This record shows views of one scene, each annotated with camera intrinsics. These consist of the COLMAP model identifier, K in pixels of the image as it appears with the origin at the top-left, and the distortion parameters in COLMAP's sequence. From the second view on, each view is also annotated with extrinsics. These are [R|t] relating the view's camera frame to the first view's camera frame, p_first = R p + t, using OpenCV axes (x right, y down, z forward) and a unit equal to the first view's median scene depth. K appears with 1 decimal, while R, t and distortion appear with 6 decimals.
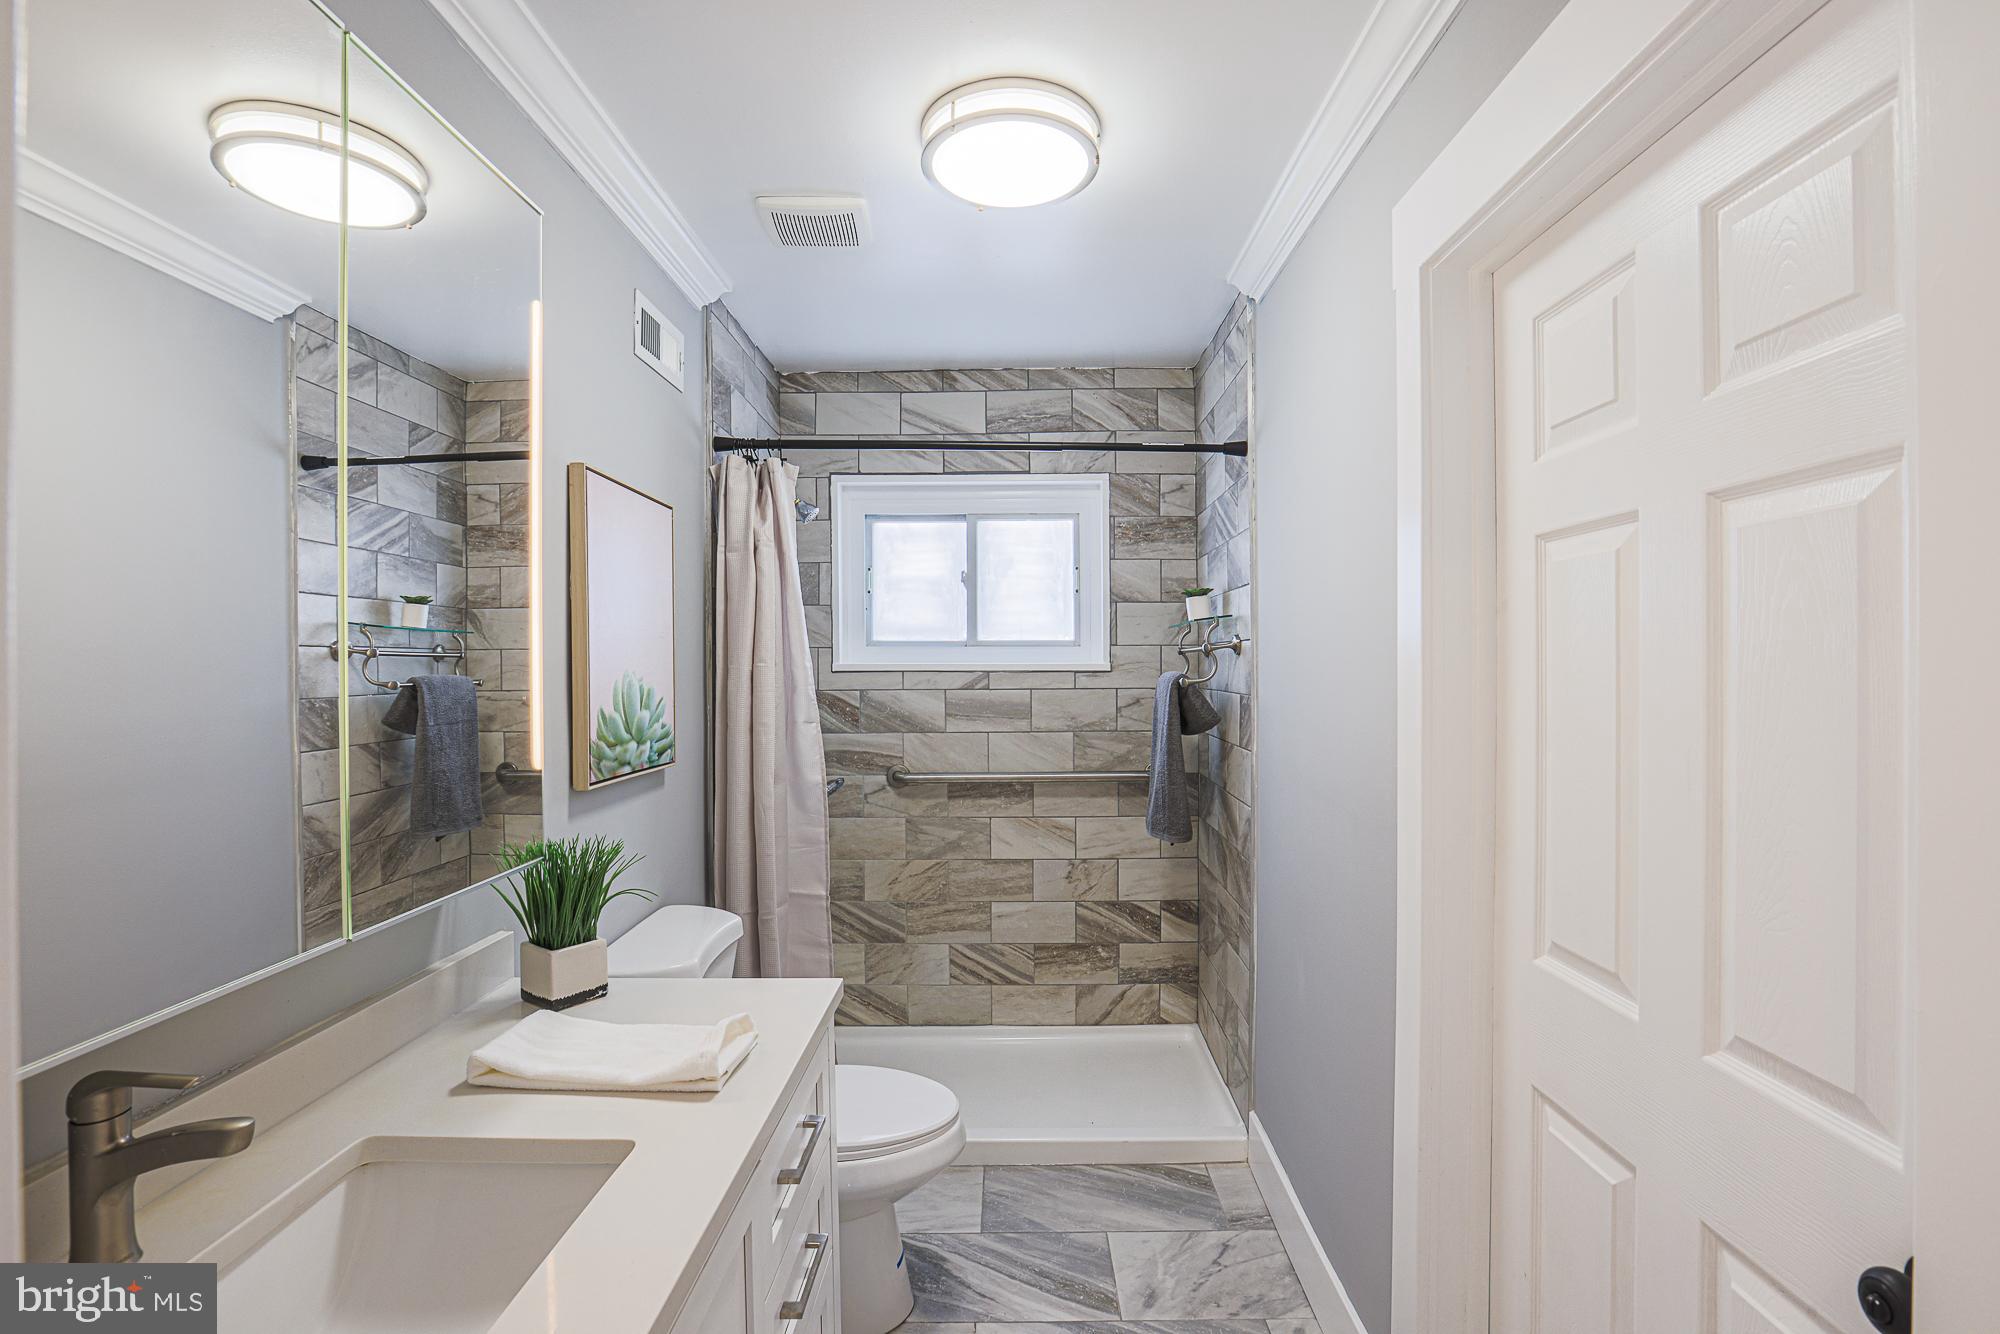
lens RADIAL K [[900.1, 0, 990.2], [0, 900.1, 675.5], [0, 0, 1]] dist [-0.053570, 0.018444]
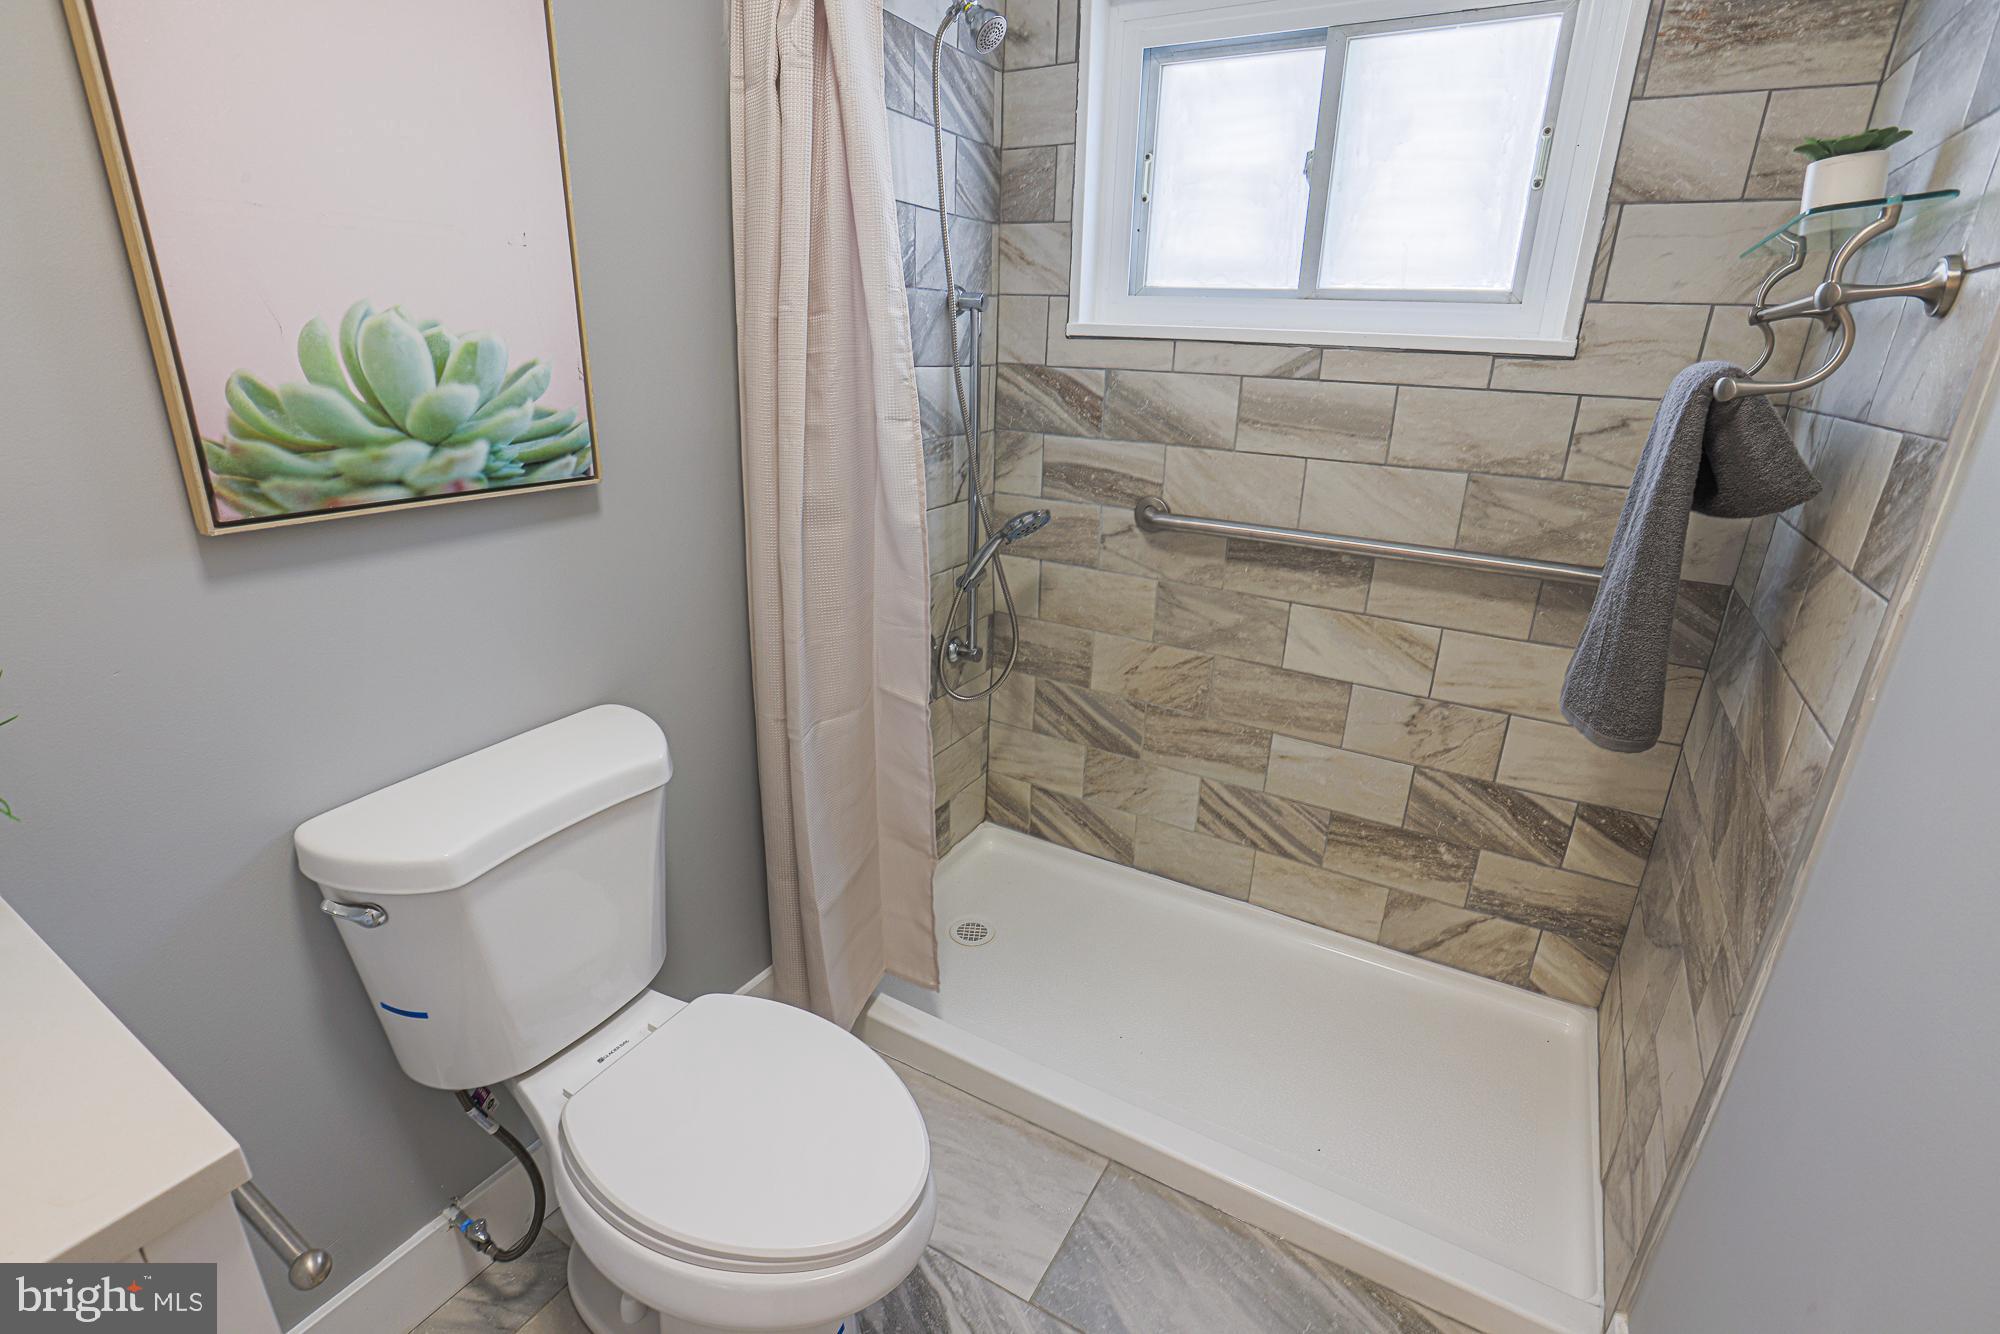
lens RADIAL K [[900.1, 0, 999.4], [0, 900.1, 656.4], [0, 0, 1]] dist [-0.053570, 0.018444]
pose [[0.871705, 0.191286, -0.451153, 0.107395], [-0.037918, 0.944234, 0.327086, 0.004488], [0.488561, -0.268016, 0.830347, 0.403377]]
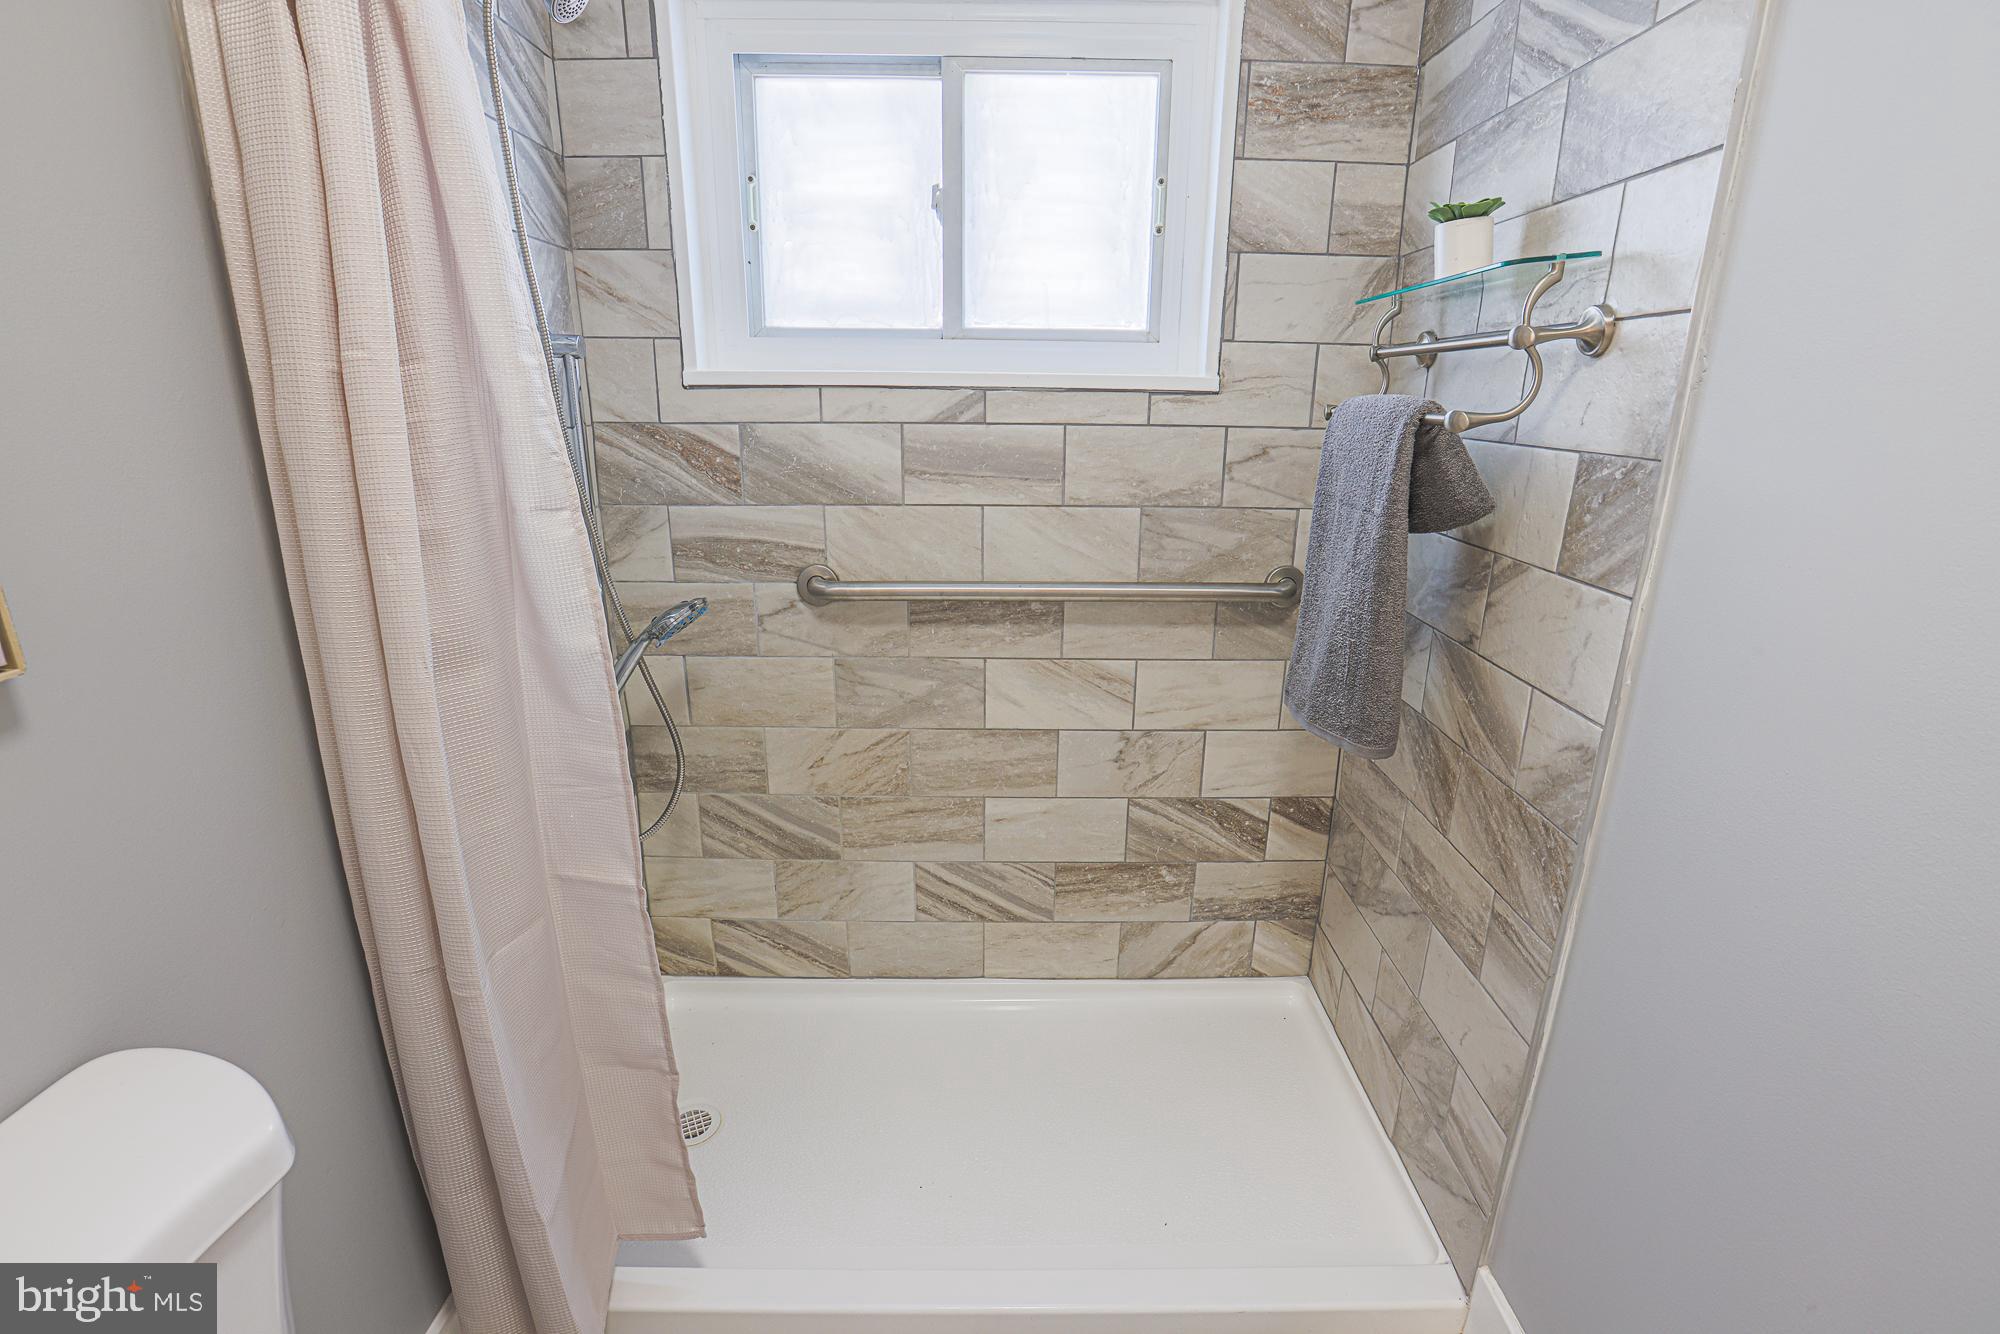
lens RADIAL K [[900.1, 0, 994.8], [0, 900.1, 657.8], [0, 0, 1]] dist [-0.053570, 0.018444]
pose [[0.999556, 0.006479, 0.029094, -0.010167], [-0.014199, 0.961724, 0.273652, 0.003177], [-0.026207, -0.273944, 0.961389, 0.461496]]
